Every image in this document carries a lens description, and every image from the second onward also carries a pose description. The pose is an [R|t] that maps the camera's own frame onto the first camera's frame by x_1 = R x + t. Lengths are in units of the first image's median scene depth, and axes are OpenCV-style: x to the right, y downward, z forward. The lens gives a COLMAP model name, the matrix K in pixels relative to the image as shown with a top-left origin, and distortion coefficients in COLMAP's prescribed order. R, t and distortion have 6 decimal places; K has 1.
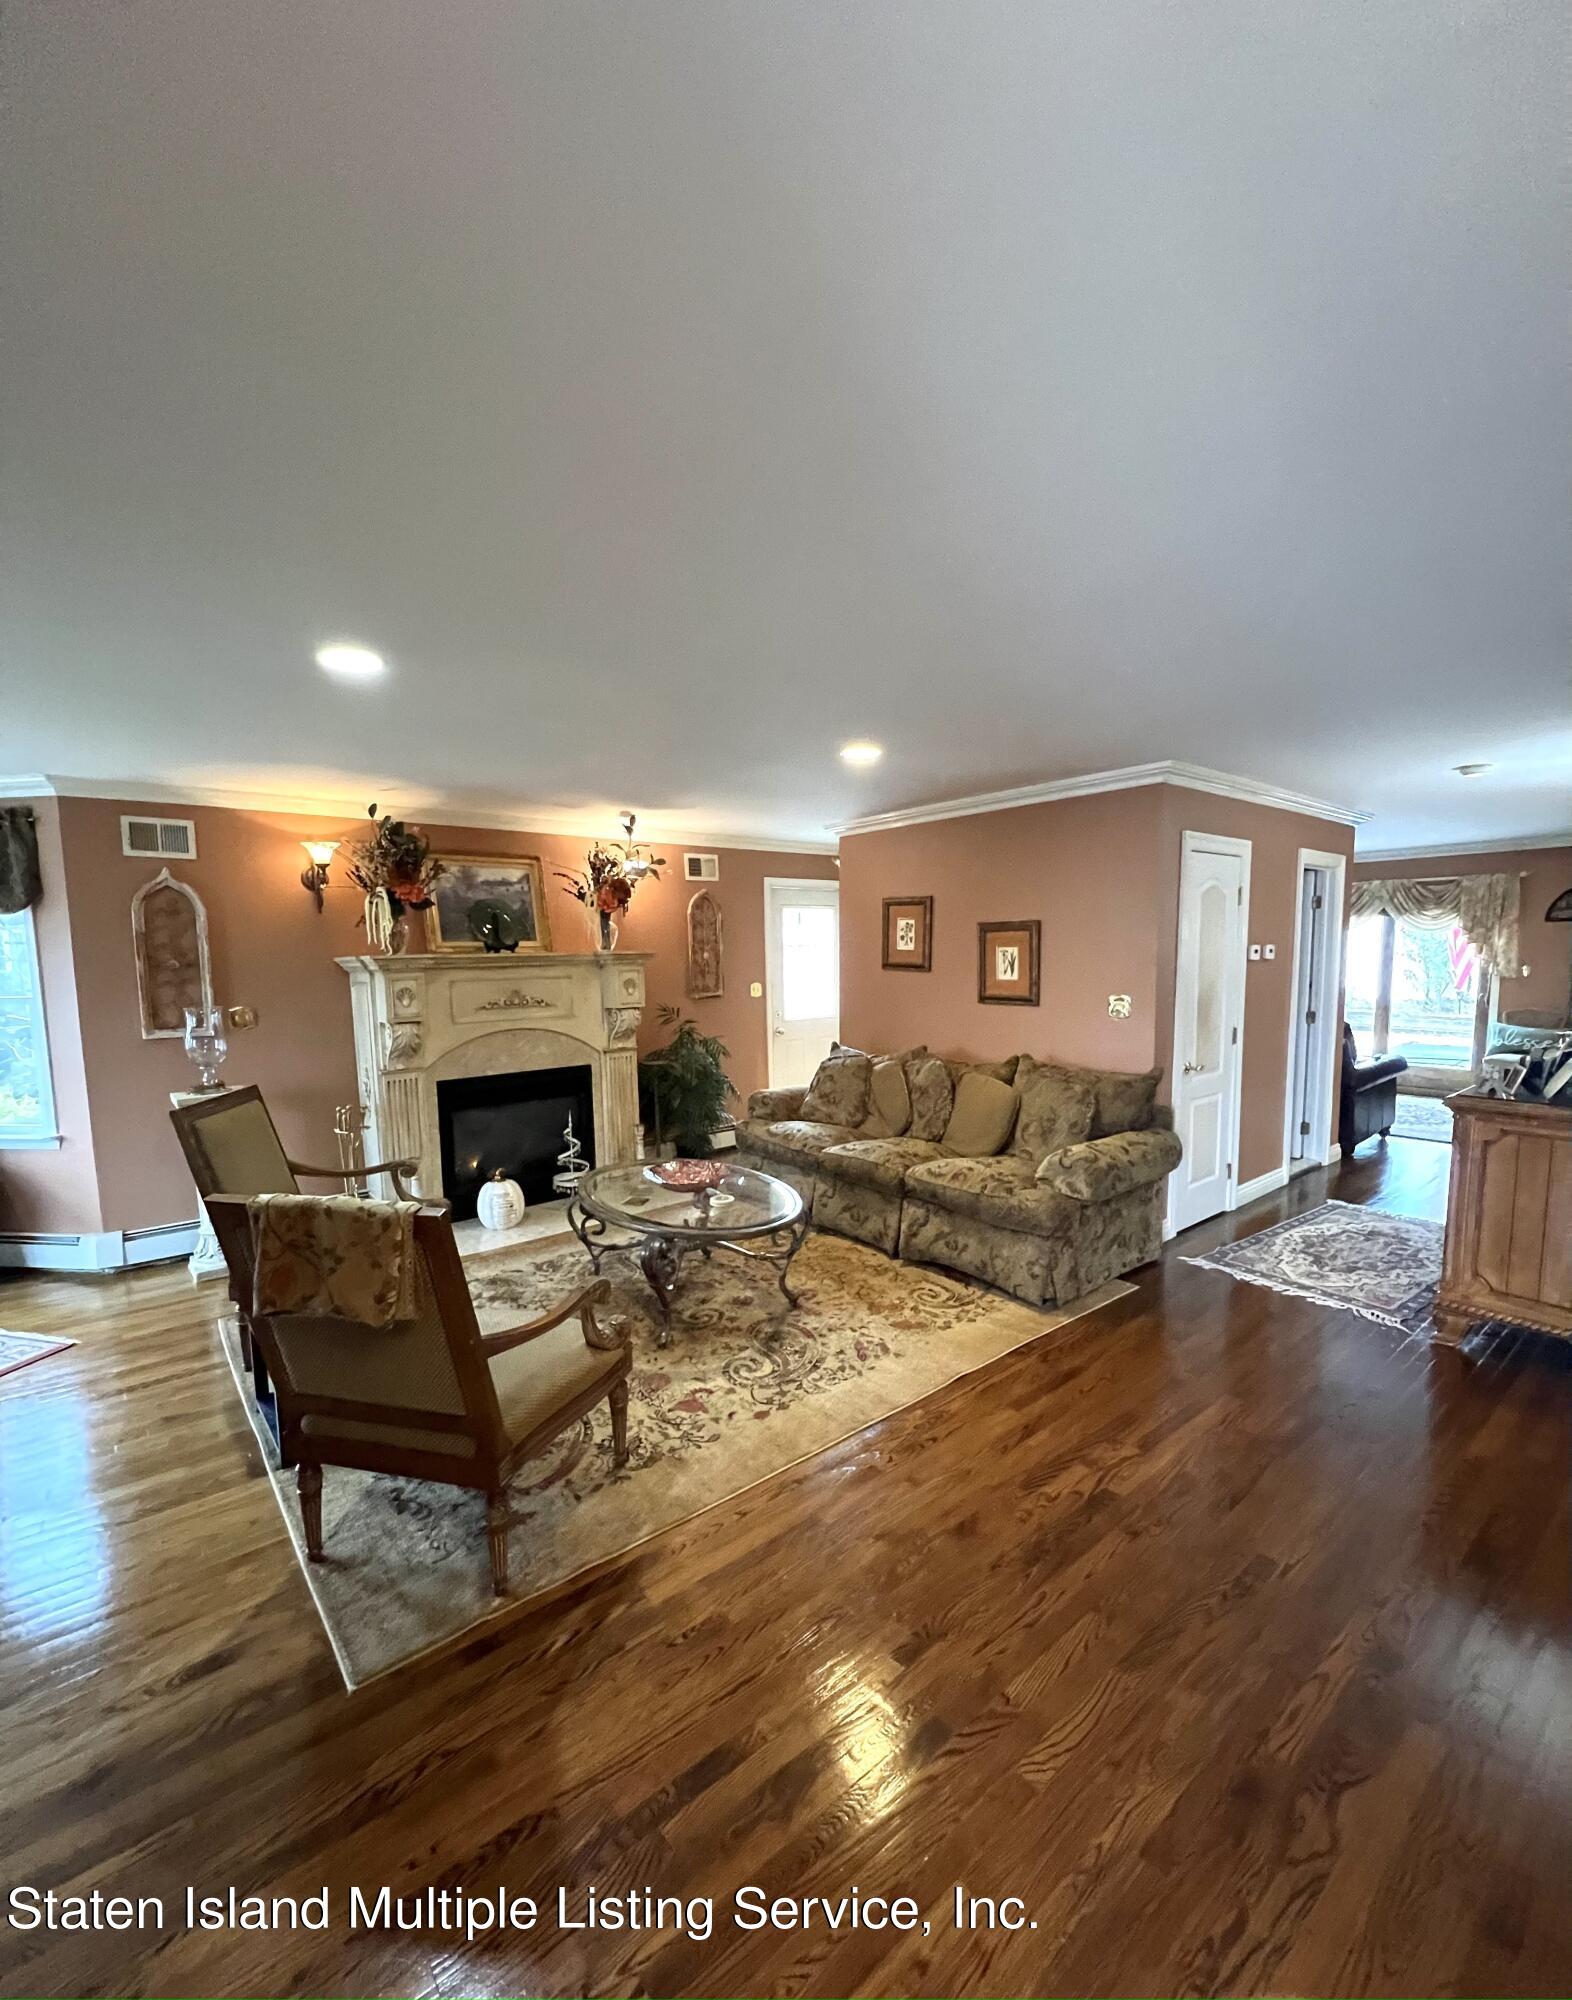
lens RADIAL K [[860.0, 0, 786.0], [0, 860.0, 1000.0], [0, 0, 1]] dist [0.036139, 0.000081]
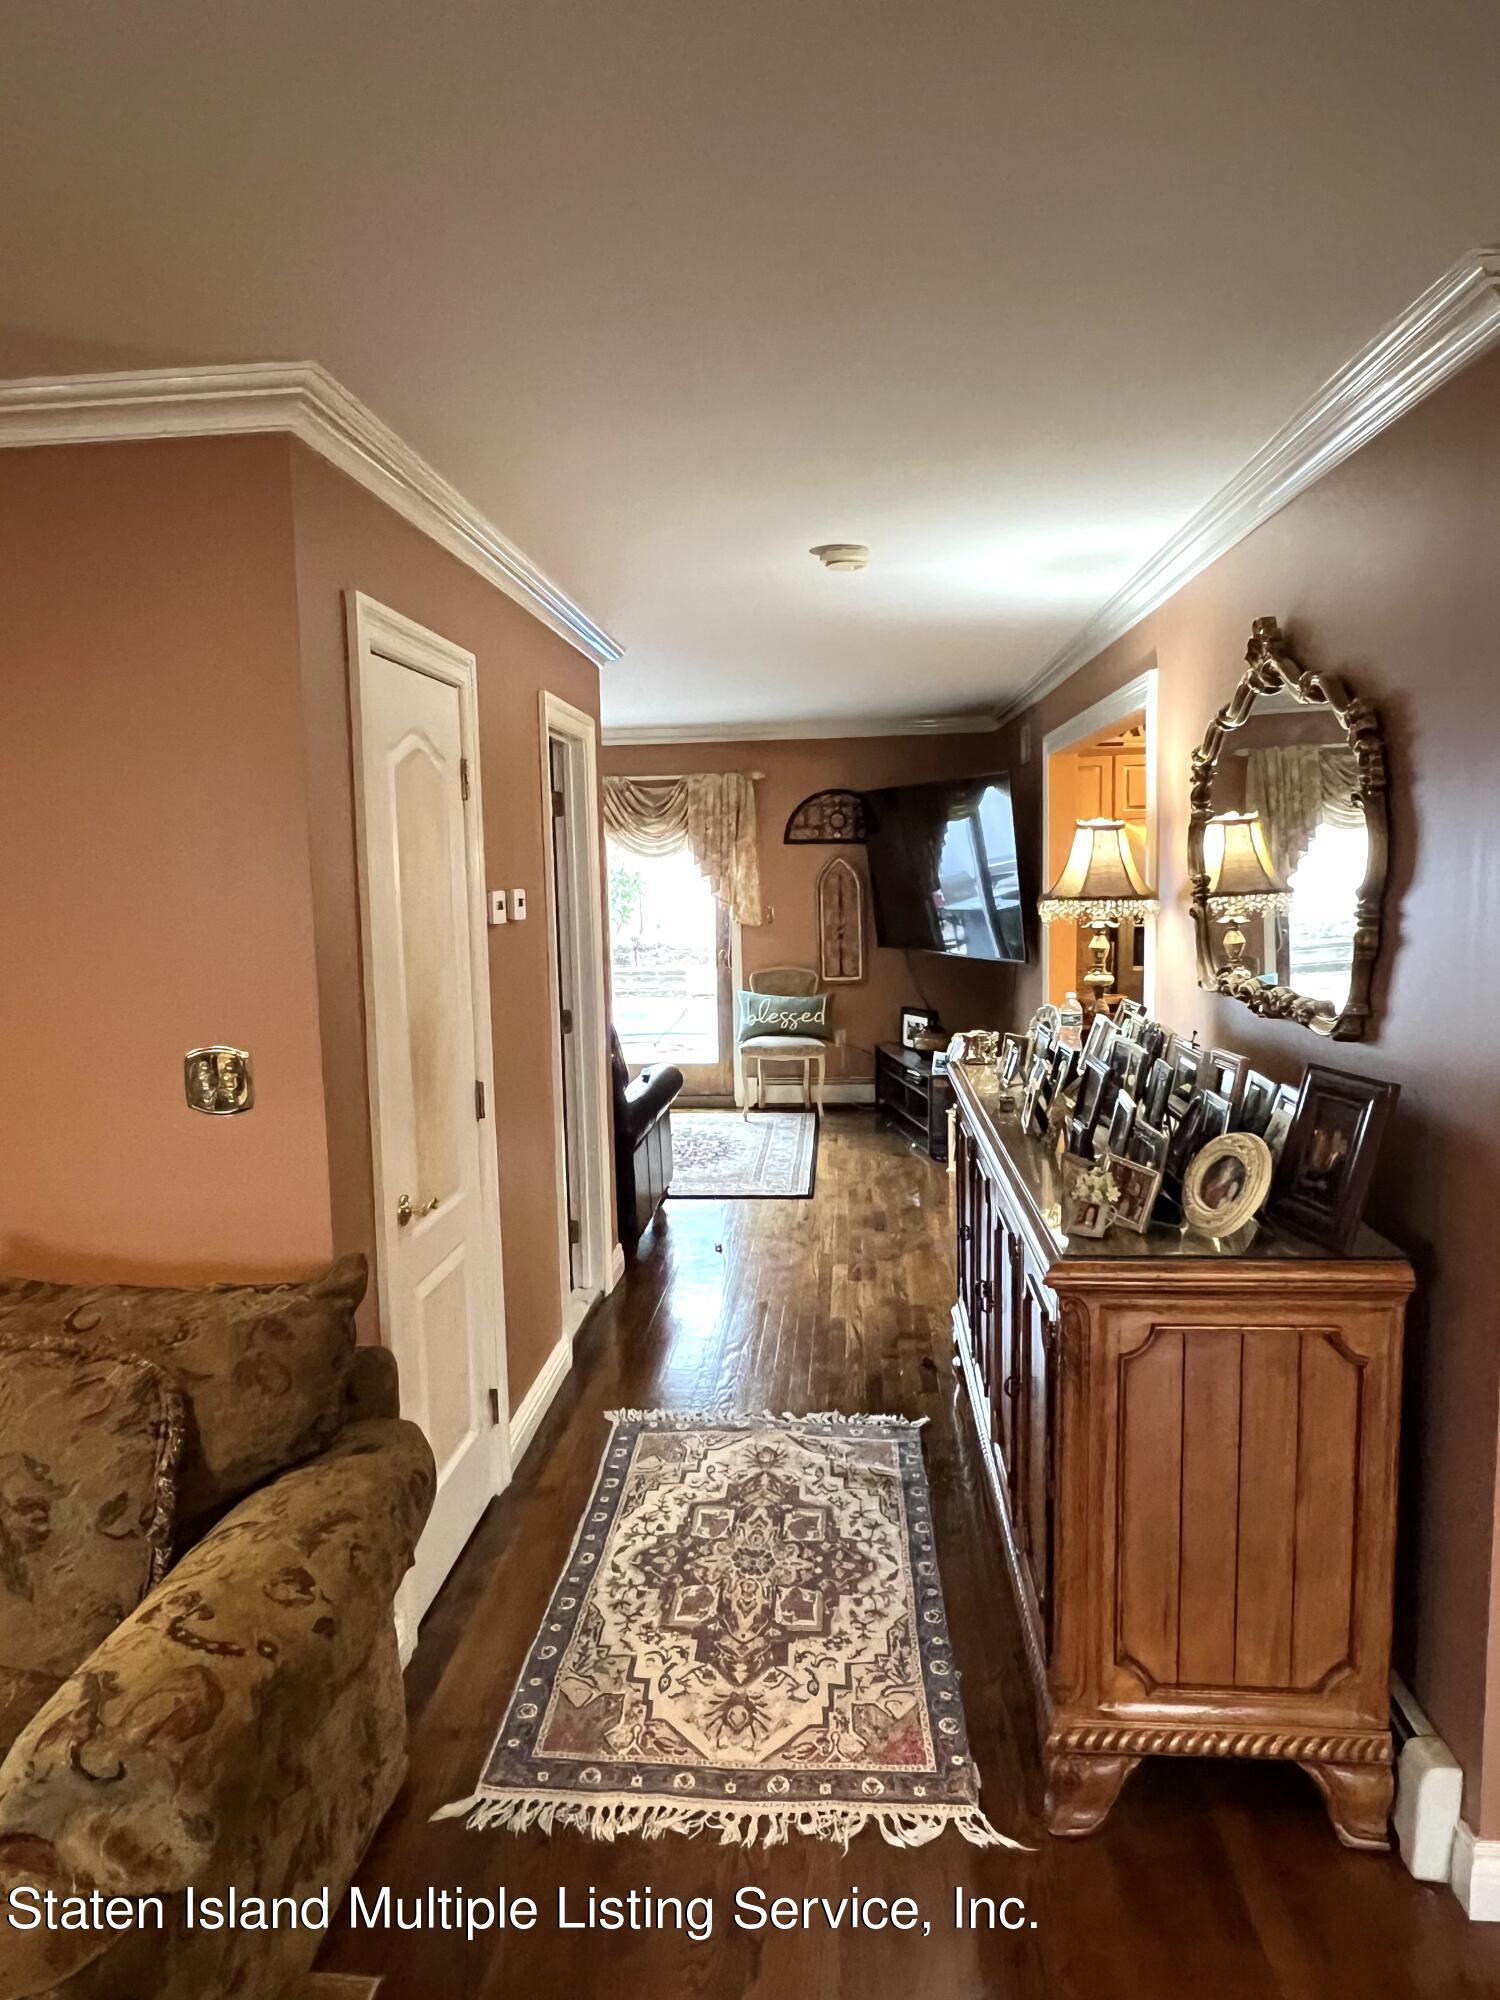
lens RADIAL K [[1237.3, 0, 750.0], [0, 1237.3, 1000.0], [0, 0, 1]] dist [0.004054, -0.021869]
pose [[0.689417, -0.085543, 0.719296, 0.160280], [0.056902, 0.996330, 0.063950, -0.040063], [-0.722126, -0.003159, 0.691755, 0.454566]]
